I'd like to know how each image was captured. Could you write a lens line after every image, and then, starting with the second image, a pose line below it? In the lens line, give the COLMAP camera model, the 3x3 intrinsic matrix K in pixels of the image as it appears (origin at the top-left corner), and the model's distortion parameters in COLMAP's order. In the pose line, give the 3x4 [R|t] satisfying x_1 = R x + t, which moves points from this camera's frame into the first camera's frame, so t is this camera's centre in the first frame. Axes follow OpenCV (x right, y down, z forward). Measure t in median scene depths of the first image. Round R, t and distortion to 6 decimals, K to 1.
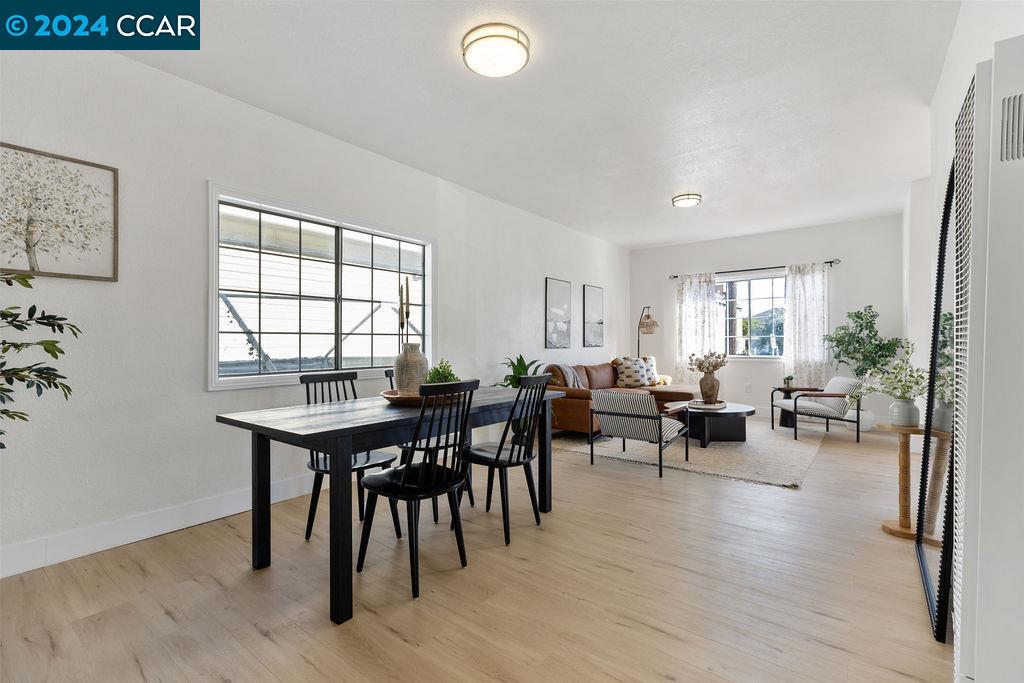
lens RADIAL K [[459.7, 0, 509.4], [0, 459.7, 347.8], [0, 0, 1]] dist [0.000245, -0.000023]
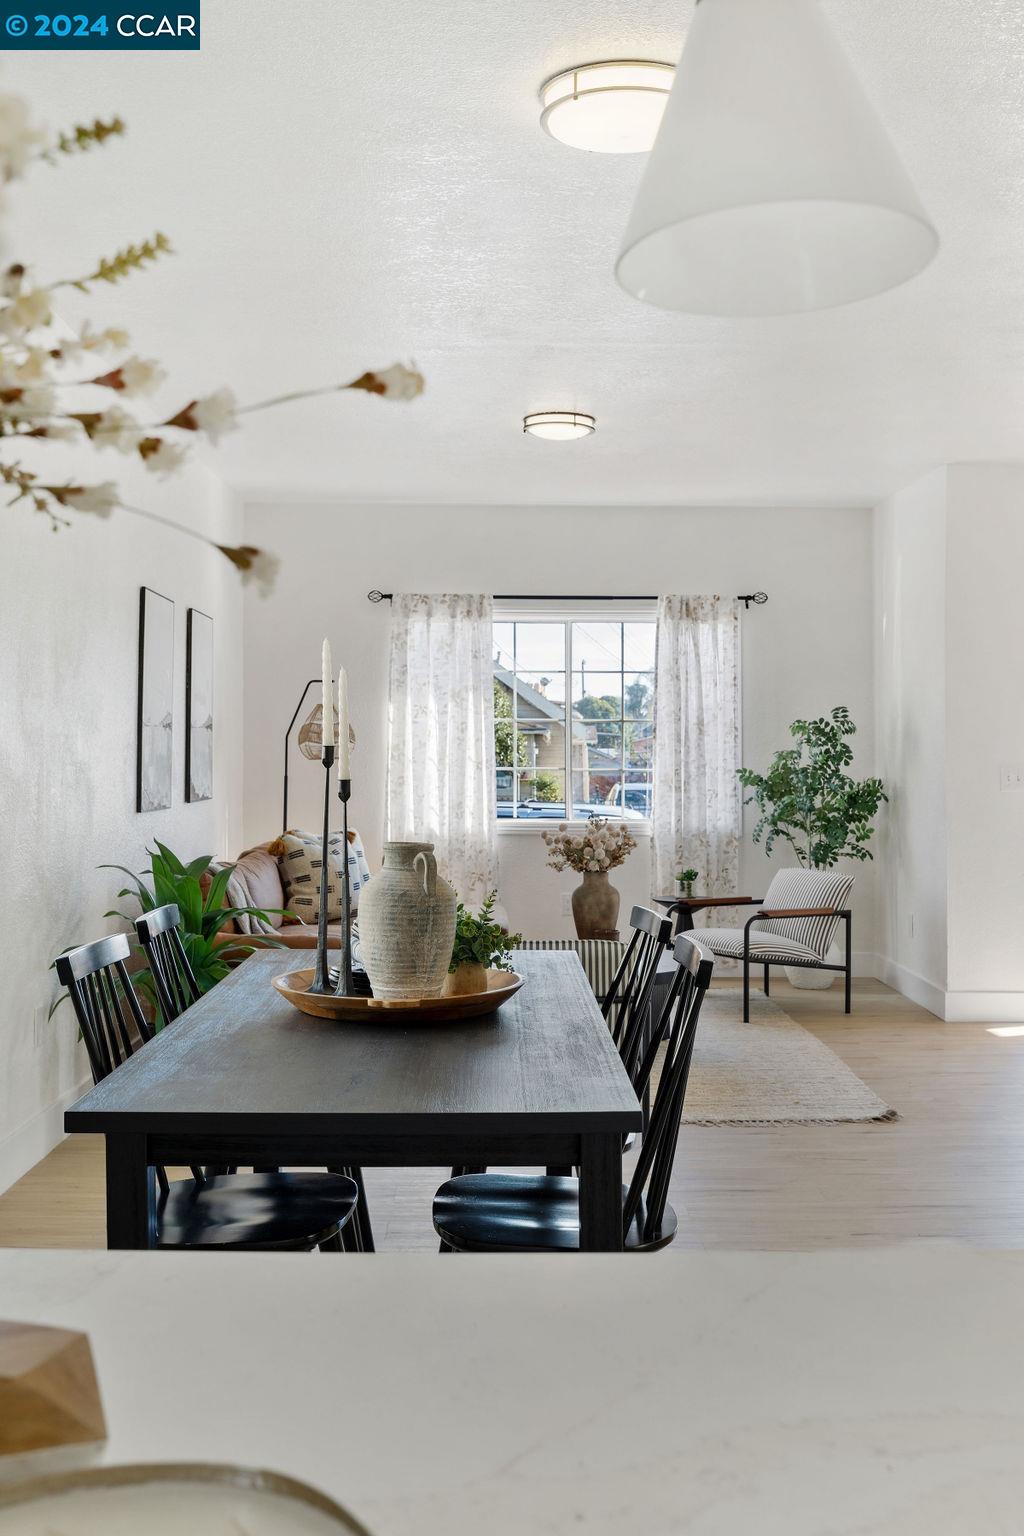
lens RADIAL K [[1614.9, 0, 513.1], [0, 1614.9, 764.0], [0, 0, 1]] dist [-0.015785, 0.000000]
pose [[0.766542, 0.000589, 0.642194, -0.440632], [-0.001635, 0.999998, 0.001034, -0.034966], [-0.642192, -0.001843, 0.766542, -0.004393]]
